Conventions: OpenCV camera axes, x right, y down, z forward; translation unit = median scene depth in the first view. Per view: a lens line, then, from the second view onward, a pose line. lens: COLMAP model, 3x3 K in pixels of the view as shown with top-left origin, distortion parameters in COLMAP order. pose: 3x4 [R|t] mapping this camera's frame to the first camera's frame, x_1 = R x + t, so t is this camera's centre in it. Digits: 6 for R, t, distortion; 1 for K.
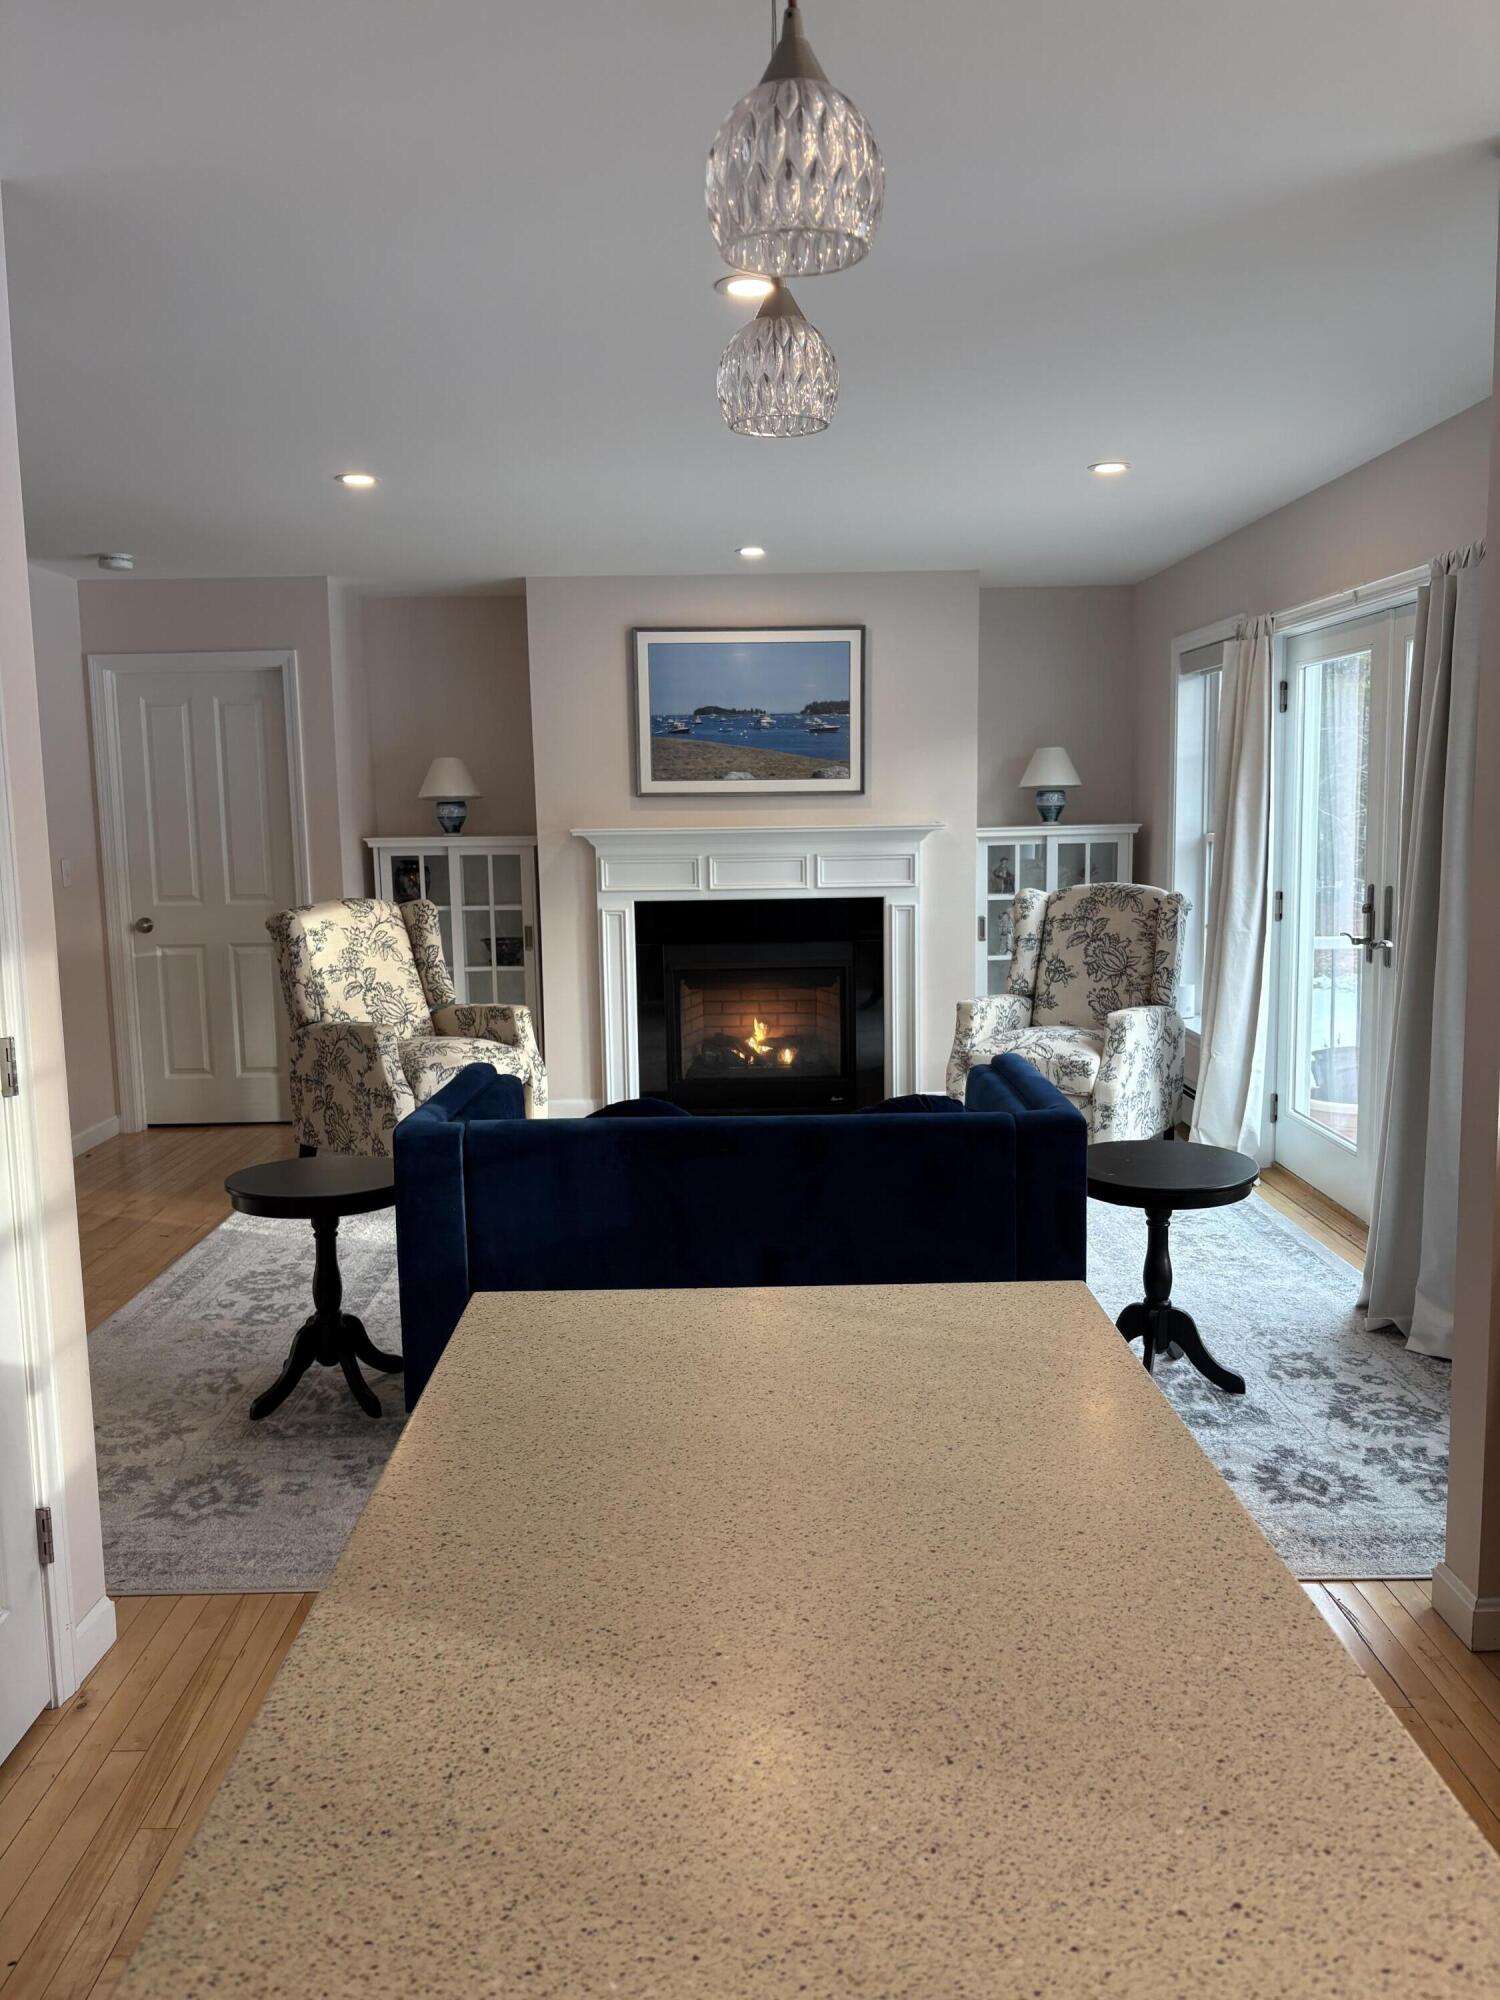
lens RADIAL K [[1507.7, 0, 750.5], [0, 1507.7, 1002.1], [0, 0, 1]] dist [0.003350, -0.002187]
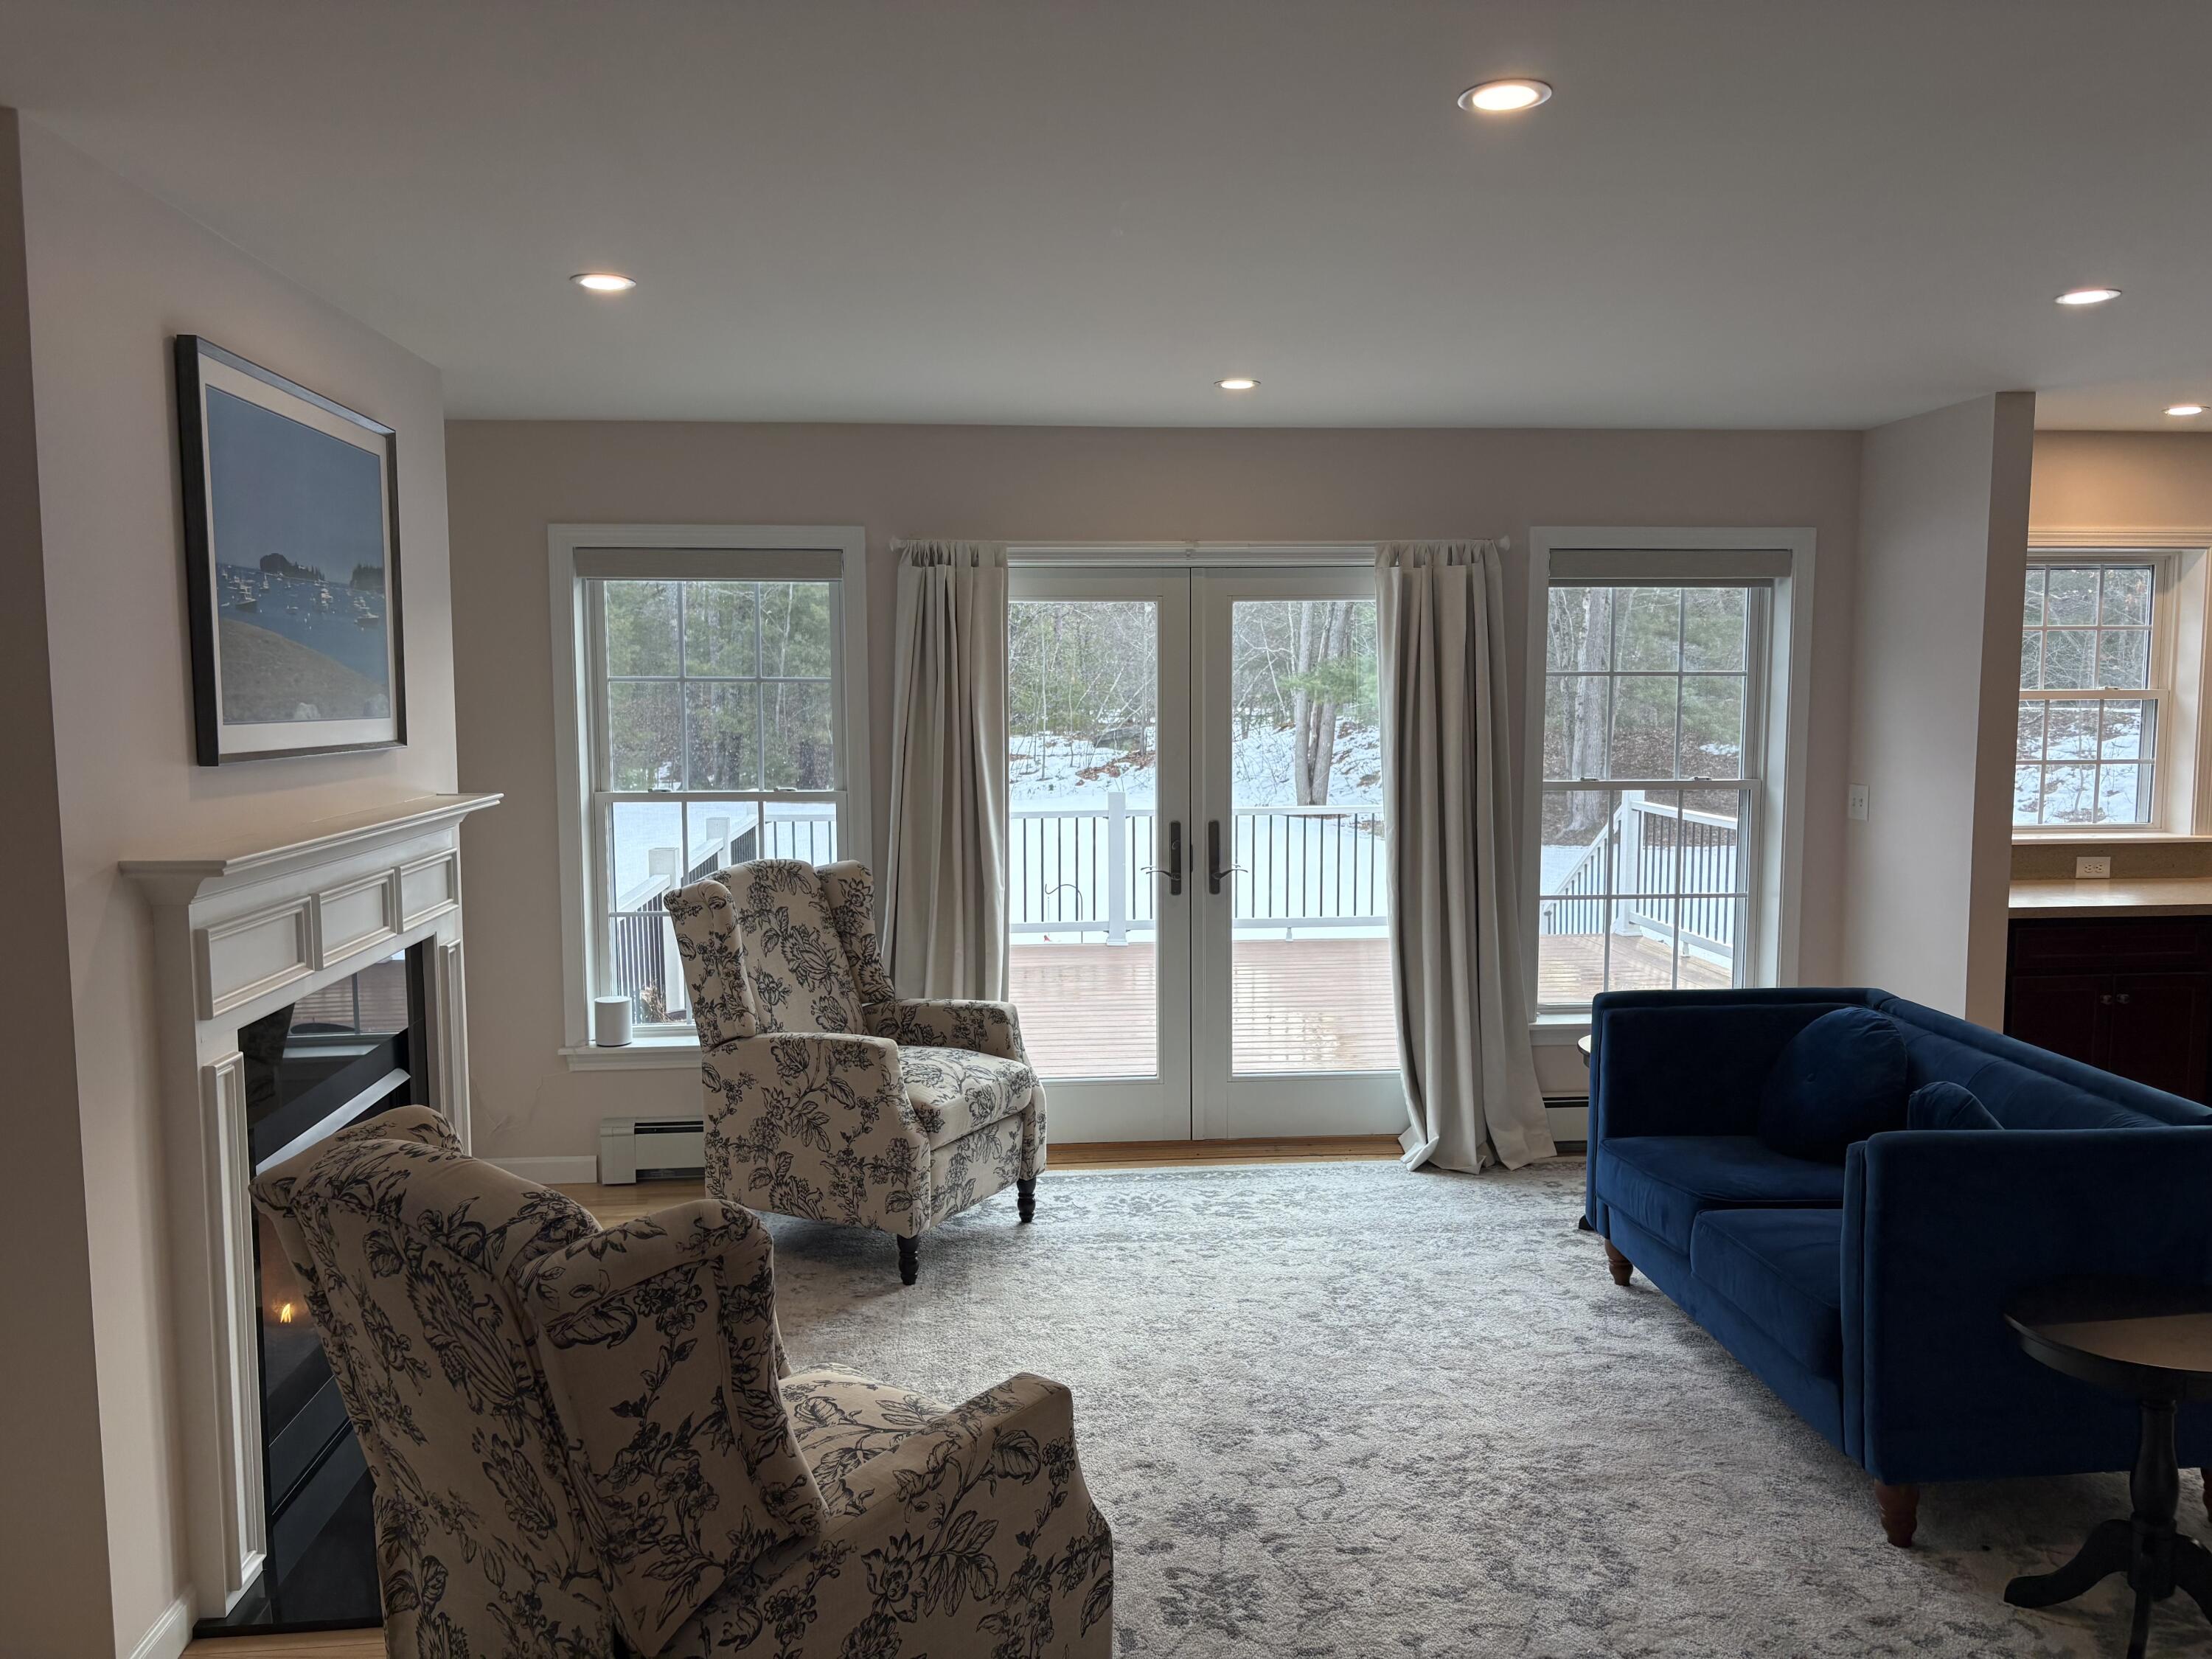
lens RADIAL K [[1667.5, 0, 1106.1], [0, 1667.5, 830.5], [0, 0, 1]] dist [0.003350, -0.002187]
pose [[-0.087598, -0.070122, 0.993685, -0.596374], [0.133567, 0.987685, 0.081474, -0.139352], [-0.987161, 0.139860, -0.077153, 0.905394]]
